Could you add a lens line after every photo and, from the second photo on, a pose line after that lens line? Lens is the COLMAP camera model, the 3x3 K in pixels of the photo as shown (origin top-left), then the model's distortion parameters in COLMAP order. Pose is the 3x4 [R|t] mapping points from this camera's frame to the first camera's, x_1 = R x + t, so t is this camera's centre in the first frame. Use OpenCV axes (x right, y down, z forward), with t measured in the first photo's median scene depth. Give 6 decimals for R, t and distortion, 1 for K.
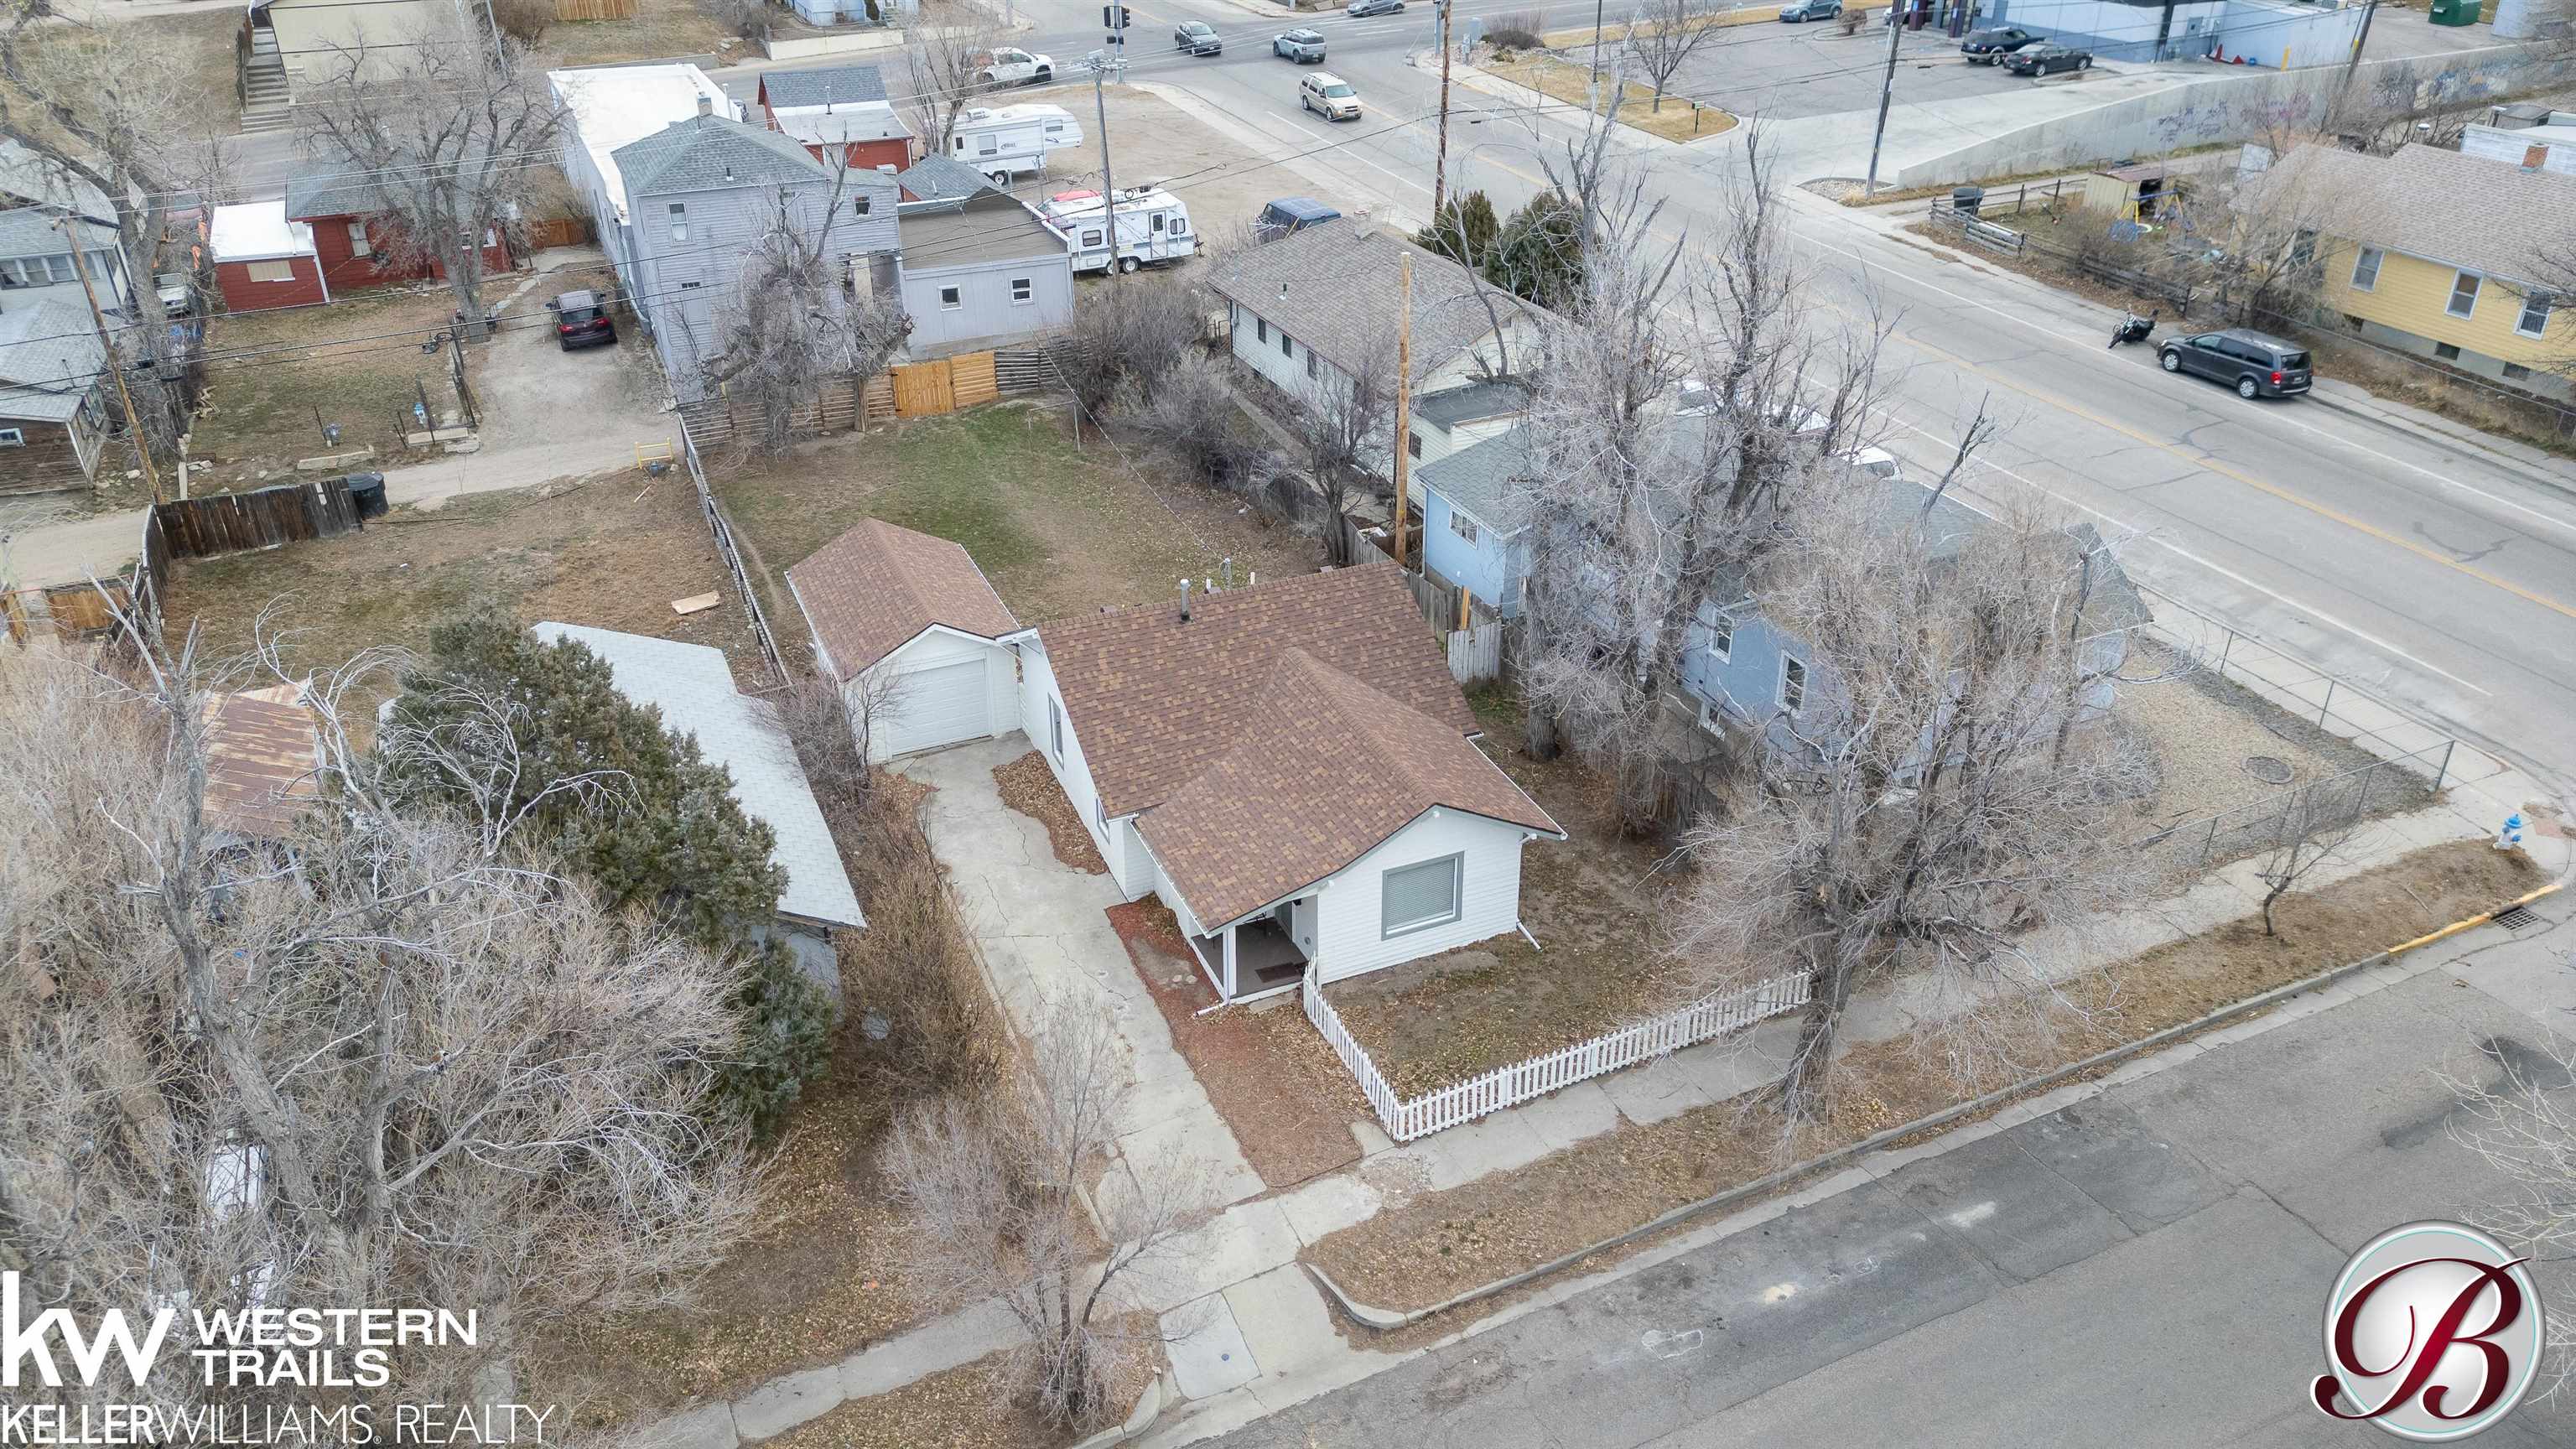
lens RADIAL K [[1796.0, 0, 1297.4], [0, 1796.0, 731.5], [0, 0, 1]] dist [0.090835, -0.093439]
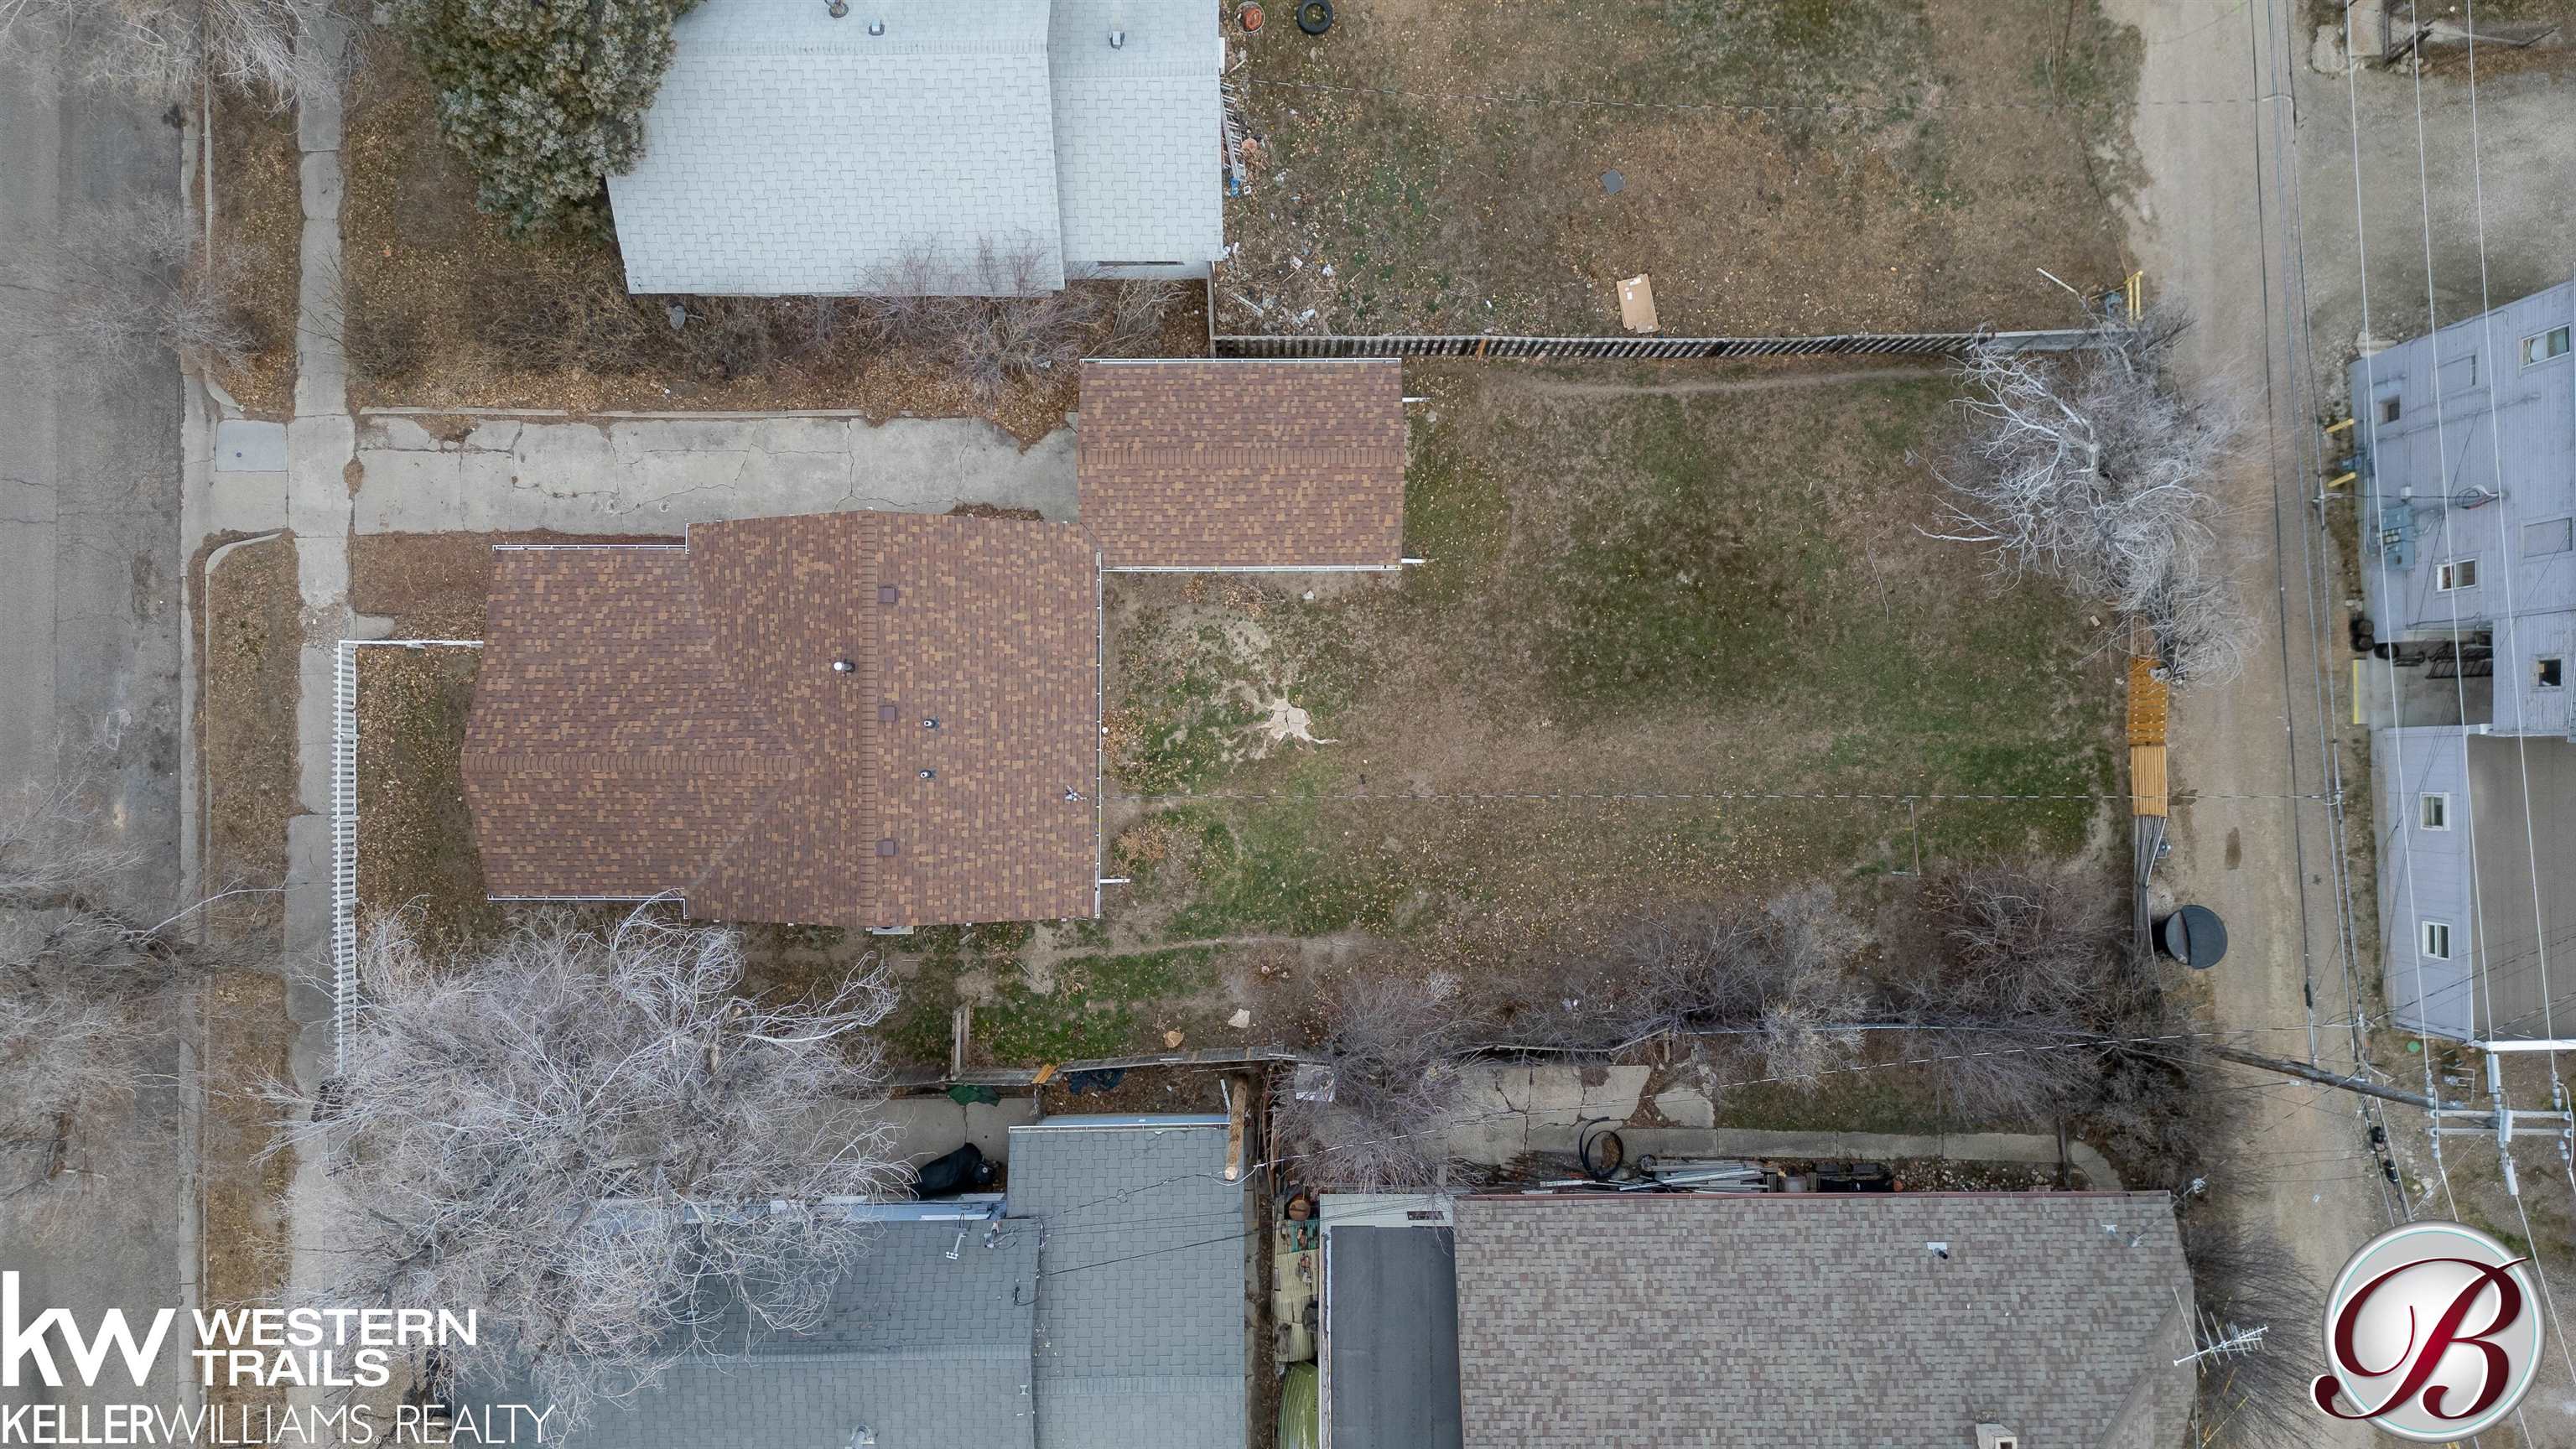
lens RADIAL K [[1796.0, 0, 1297.4], [0, 1796.0, 731.5], [0, 0, 1]] dist [0.090835, -0.093439]
pose [[-0.398710, 0.917020, -0.010239, -0.074968], [-0.440739, -0.181814, 0.879030, -0.651755], [0.804226, 0.354991, 0.476657, 0.486052]]
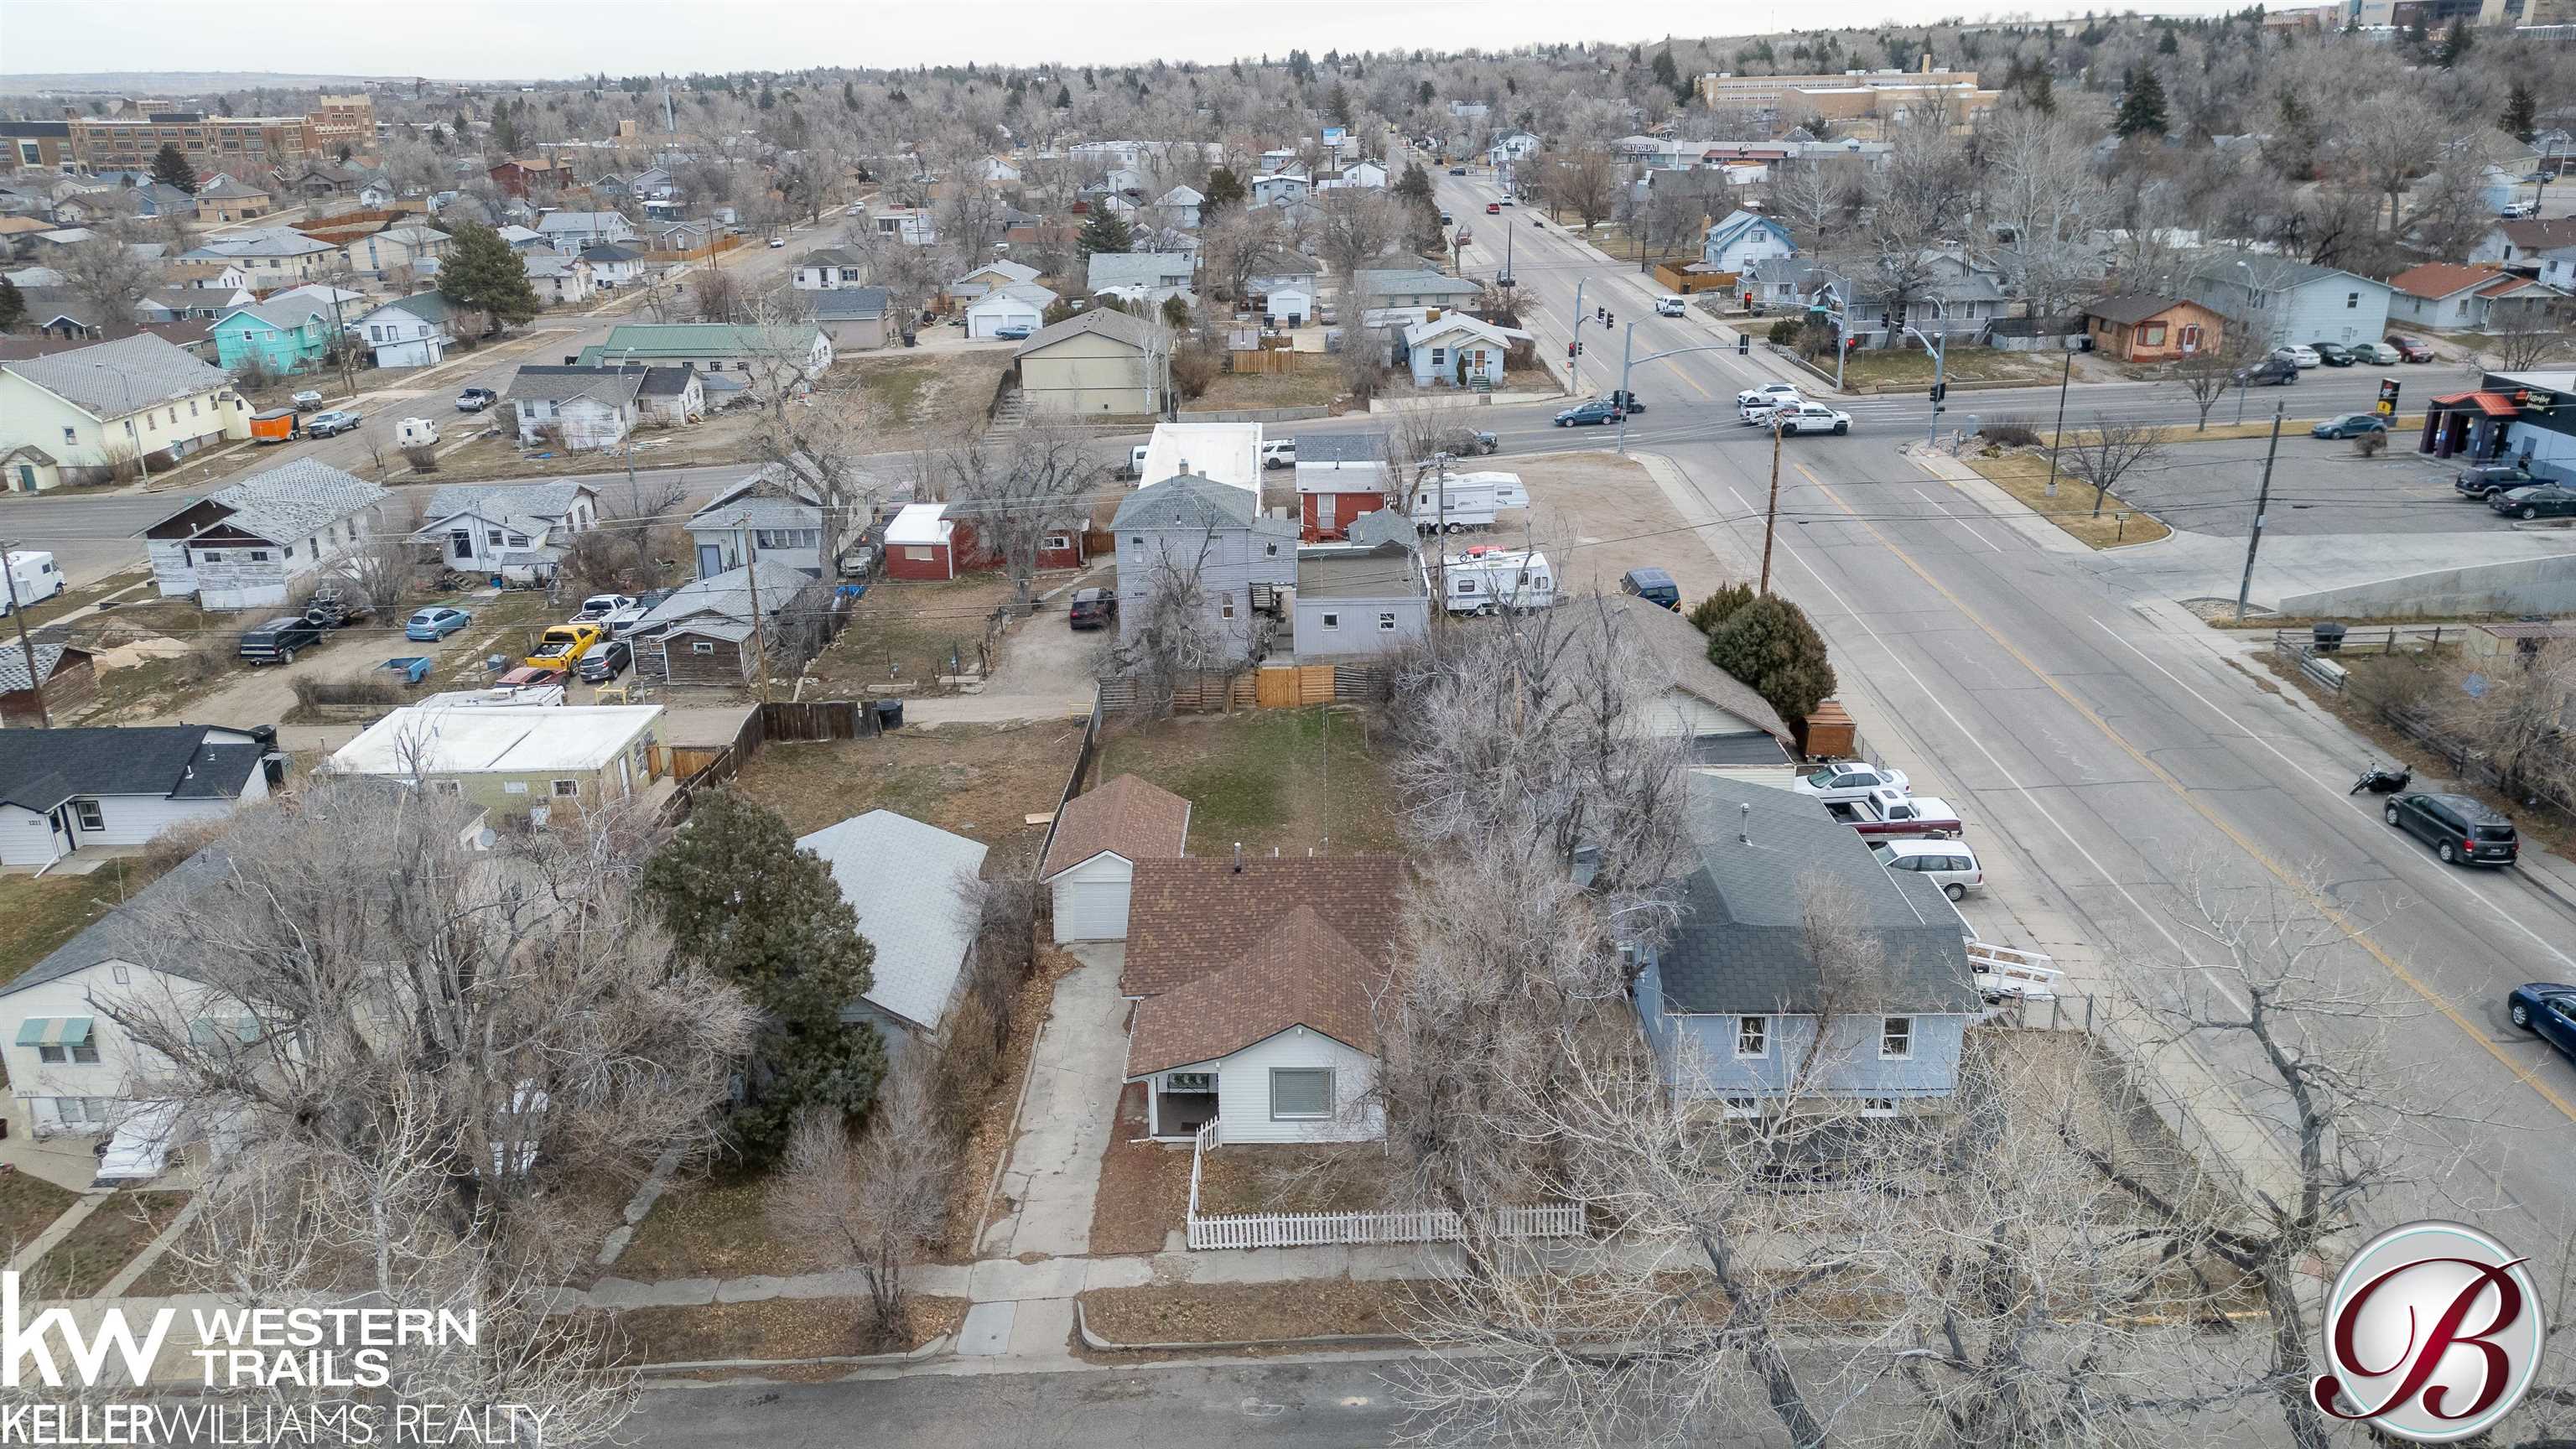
lens RADIAL K [[1796.0, 0, 1297.4], [0, 1796.0, 731.5], [0, 0, 1]] dist [0.090835, -0.093439]
pose [[0.912031, 0.133431, -0.387808, 0.326894], [-0.193086, 0.973939, -0.118995, -0.007960], [0.361824, 0.183407, 0.914027, -0.179002]]
